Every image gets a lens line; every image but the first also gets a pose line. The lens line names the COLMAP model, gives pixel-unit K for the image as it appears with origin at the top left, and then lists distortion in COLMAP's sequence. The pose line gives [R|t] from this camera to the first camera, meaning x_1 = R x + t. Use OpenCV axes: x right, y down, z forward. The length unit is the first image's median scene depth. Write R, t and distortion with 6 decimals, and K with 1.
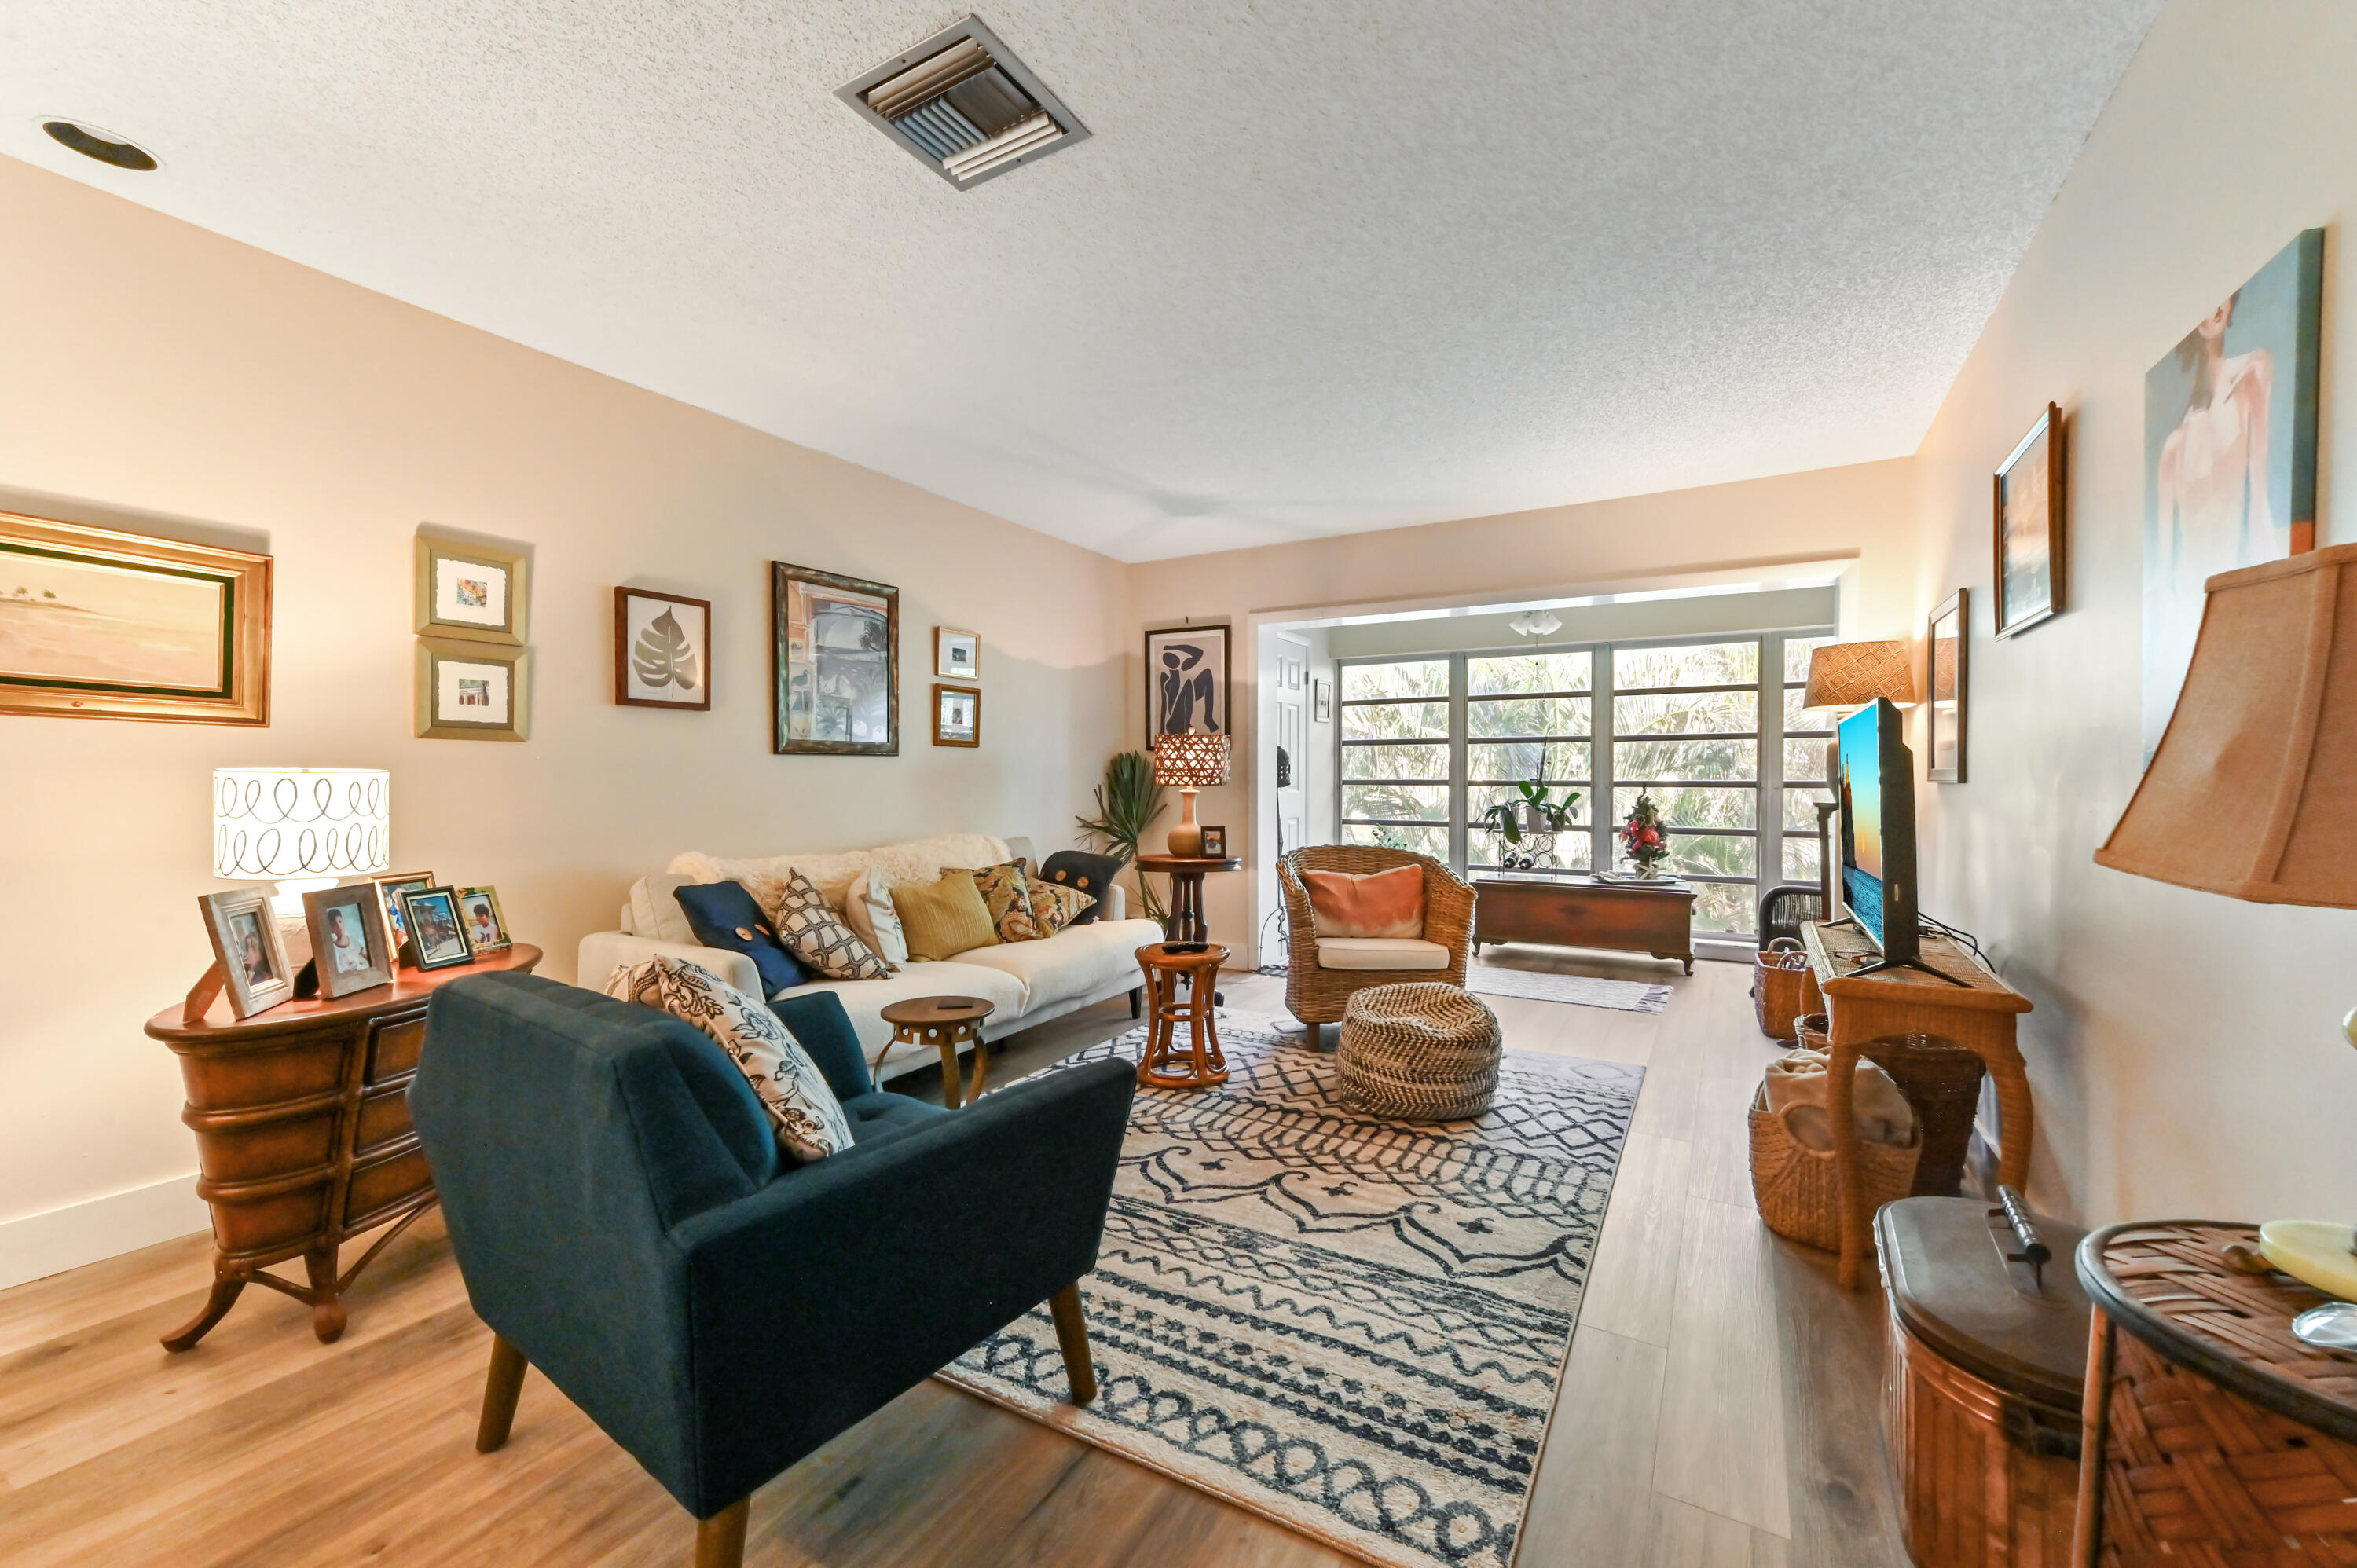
lens RADIAL K [[937.0, 0, 1171.2], [0, 937.0, 806.5], [0, 0, 1]] dist [0.012747, 0.000599]
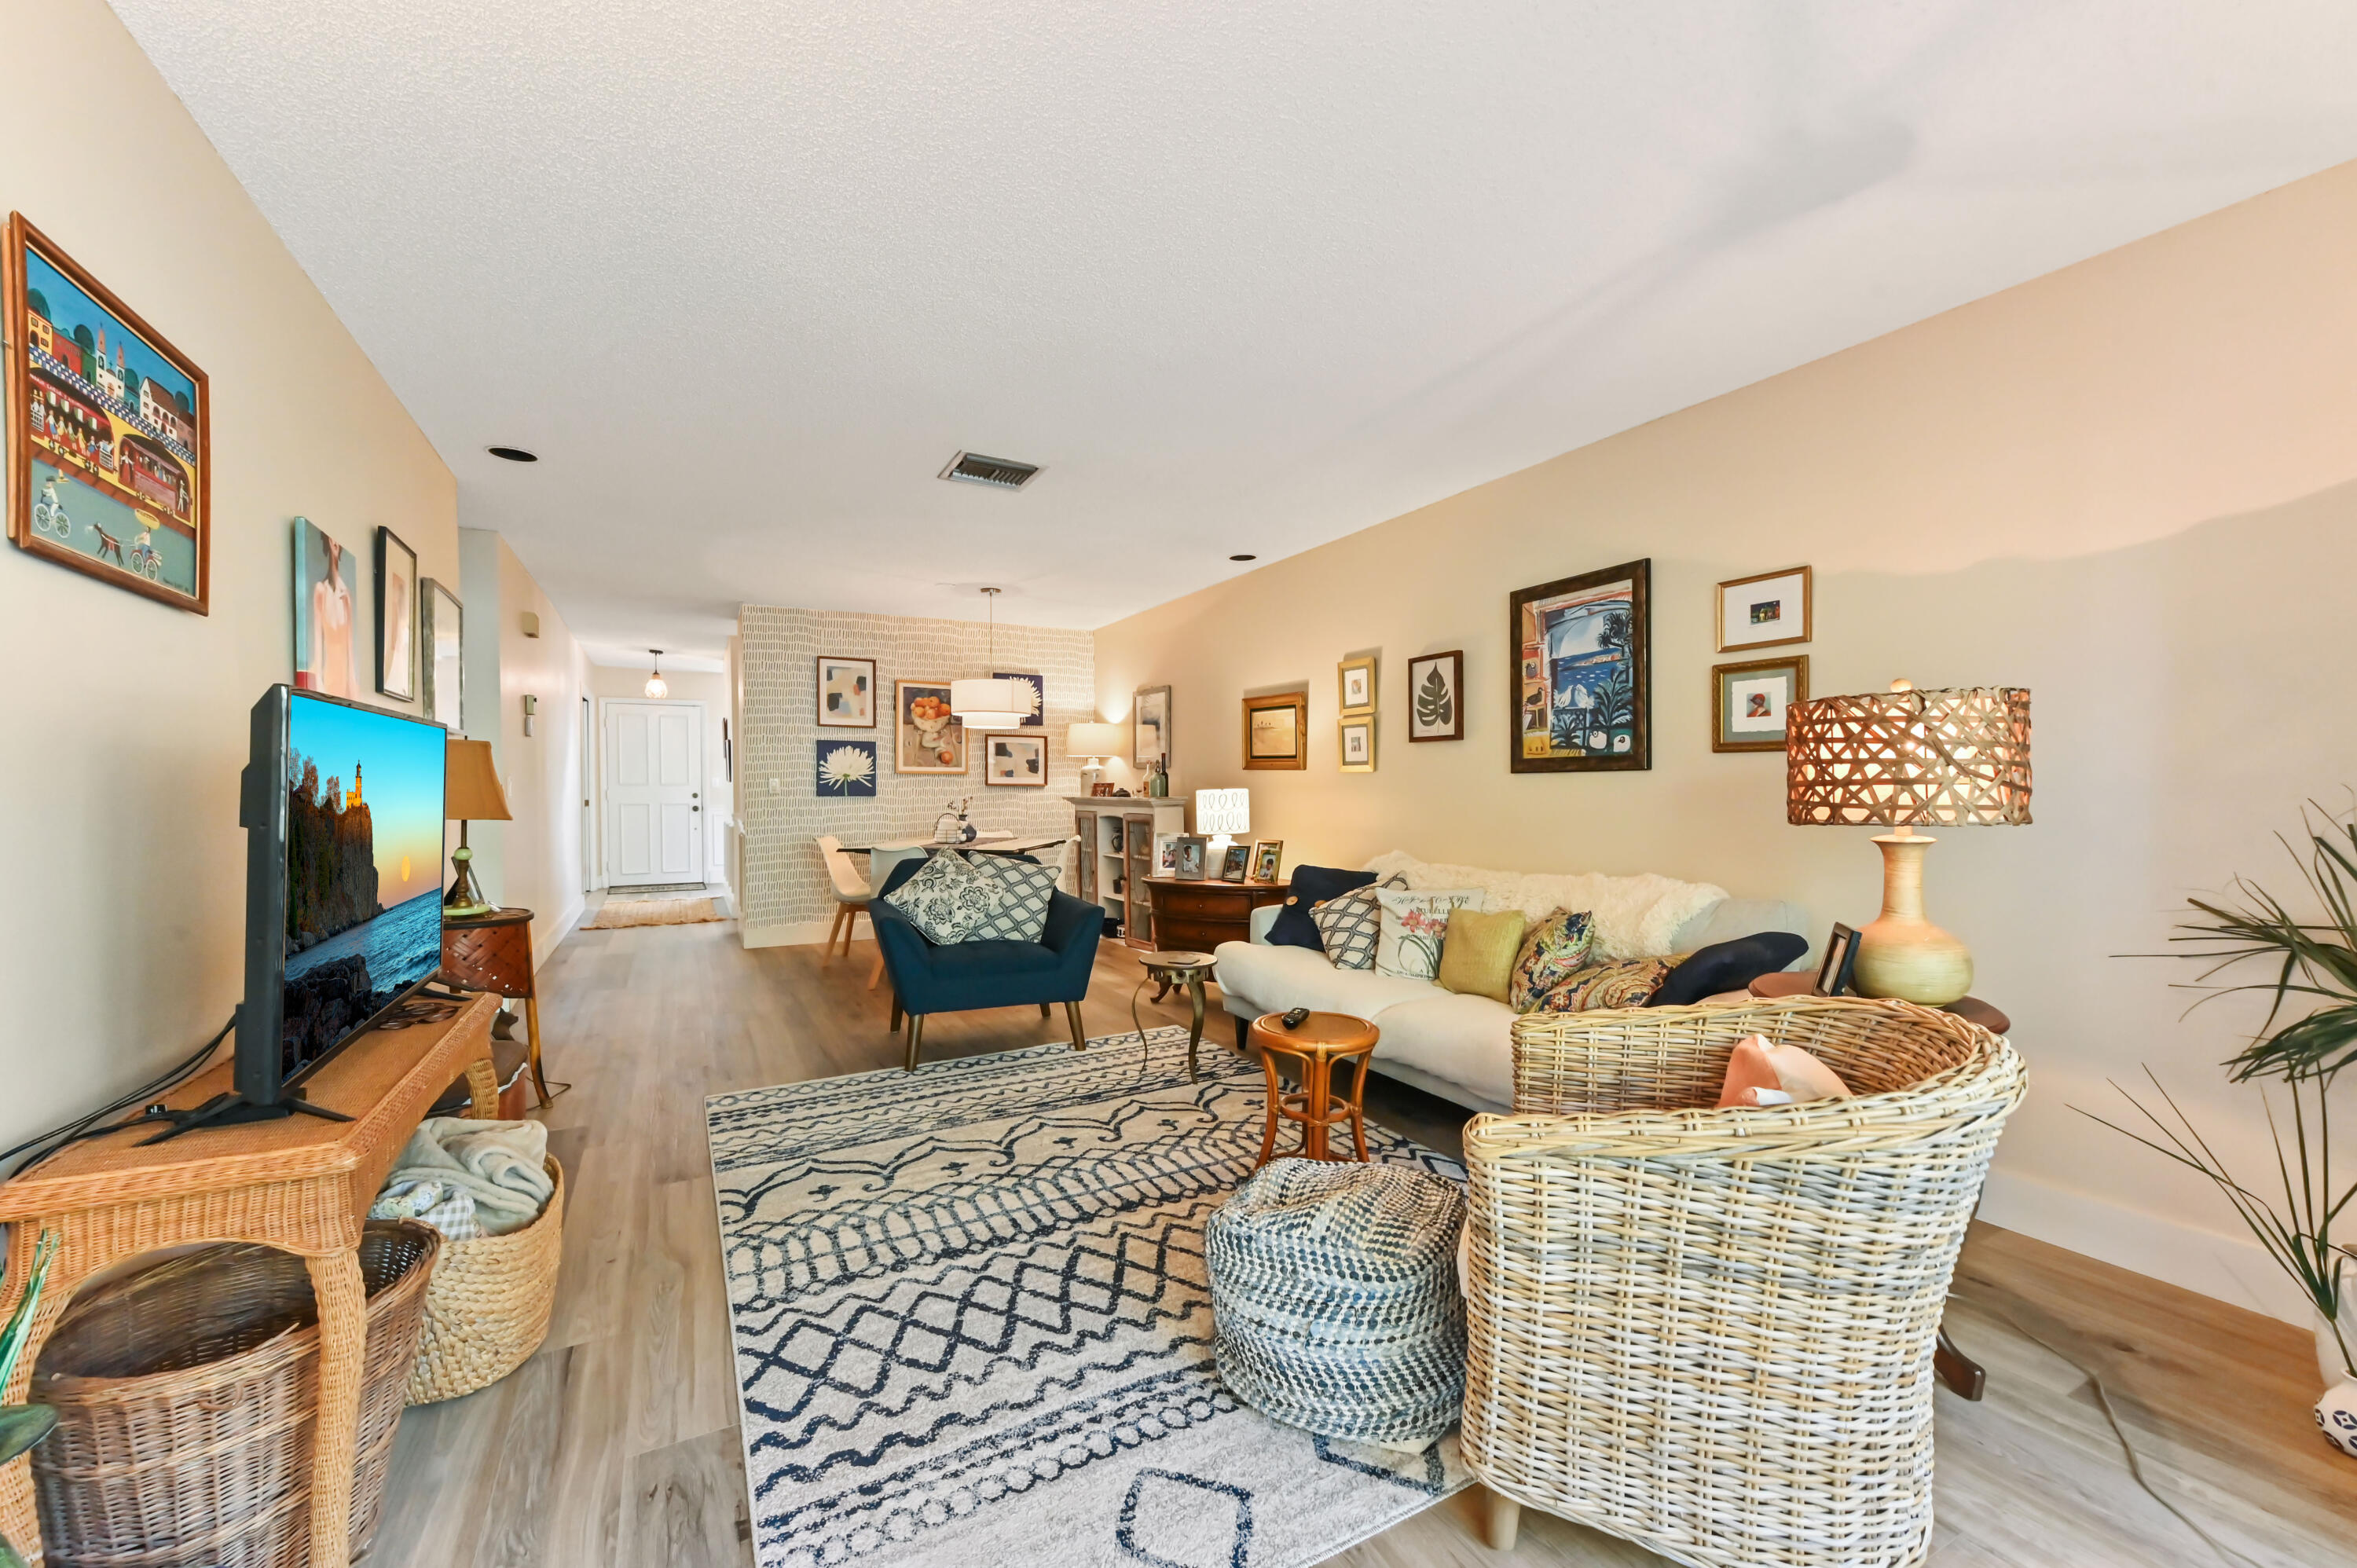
lens RADIAL K [[937.0, 0, 1187.4], [0, 937.0, 795.8], [0, 0, 1]] dist [0.012747, 0.000599]
pose [[-0.509261, 0.005099, -0.860597, 0.712791], [-0.030277, 0.999257, 0.023837, -0.046536], [0.860079, 0.038196, -0.508729, 1.283965]]
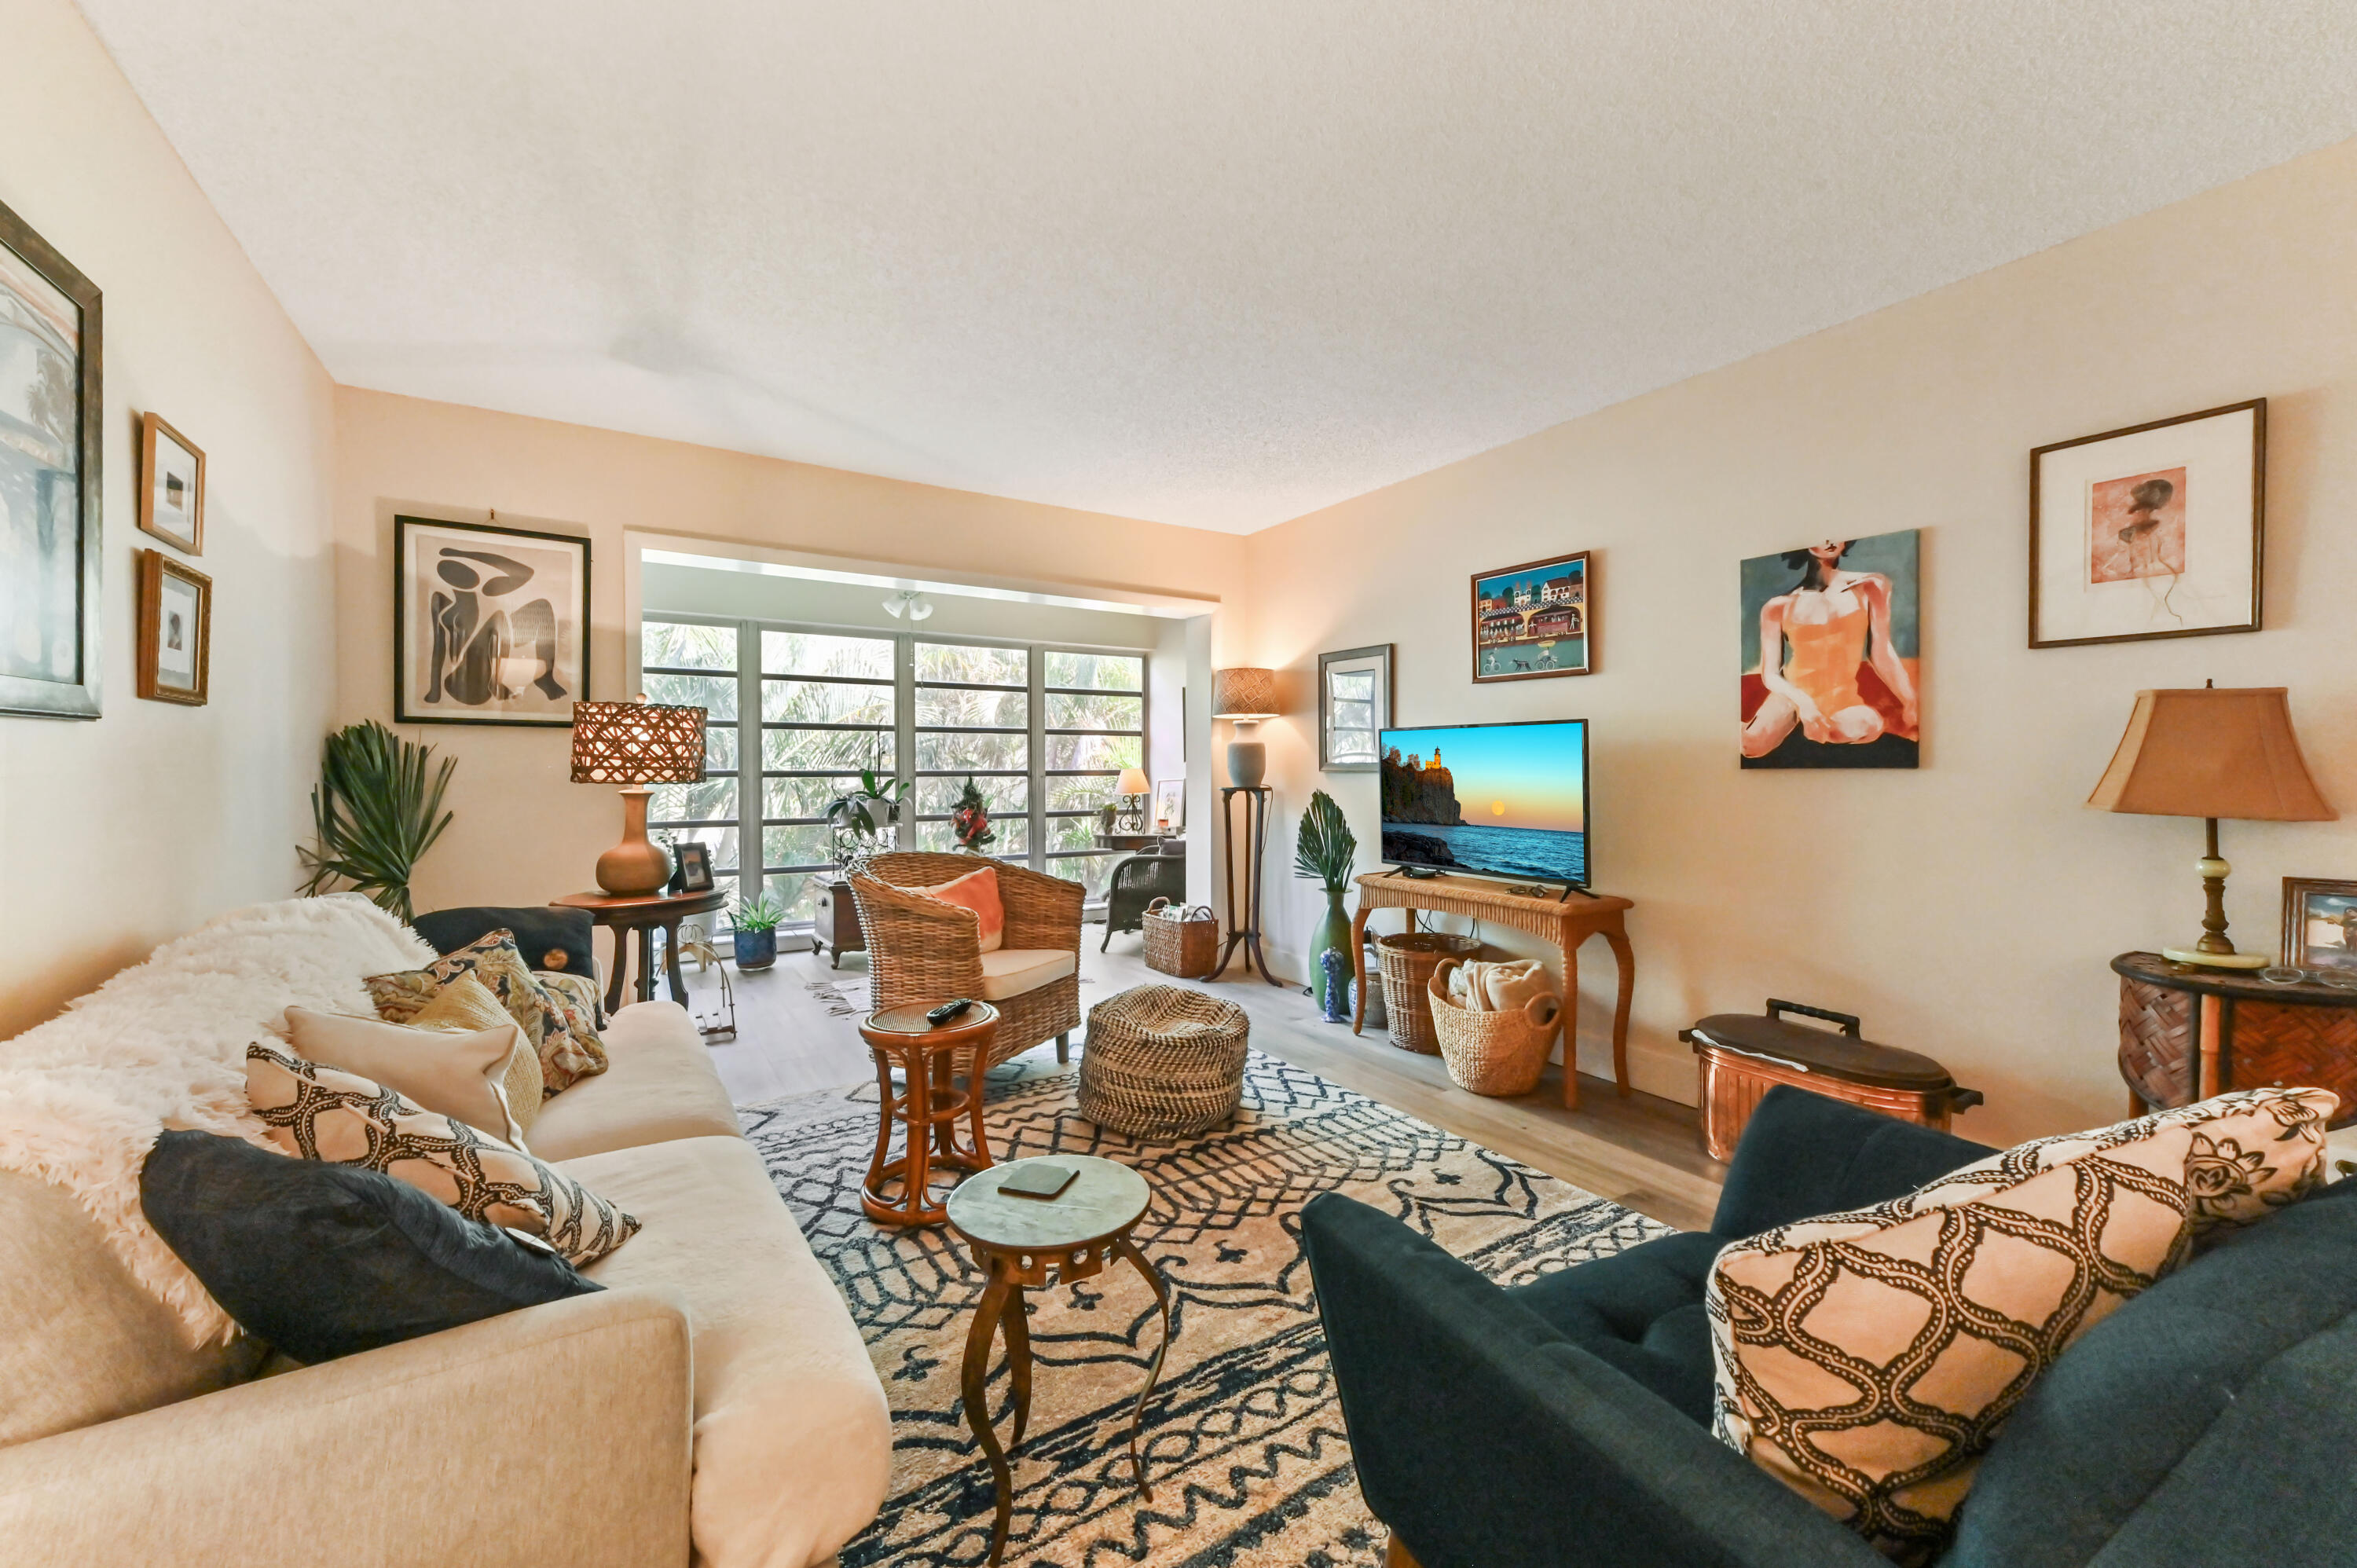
lens RADIAL K [[937.0, 0, 1184.8], [0, 937.0, 771.7], [0, 0, 1]] dist [0.012747, 0.000599]
pose [[0.456801, -0.006921, 0.889542, -0.524590], [0.027921, 0.999589, -0.006561, -0.020167], [-0.889131, 0.027834, 0.456806, 0.501663]]
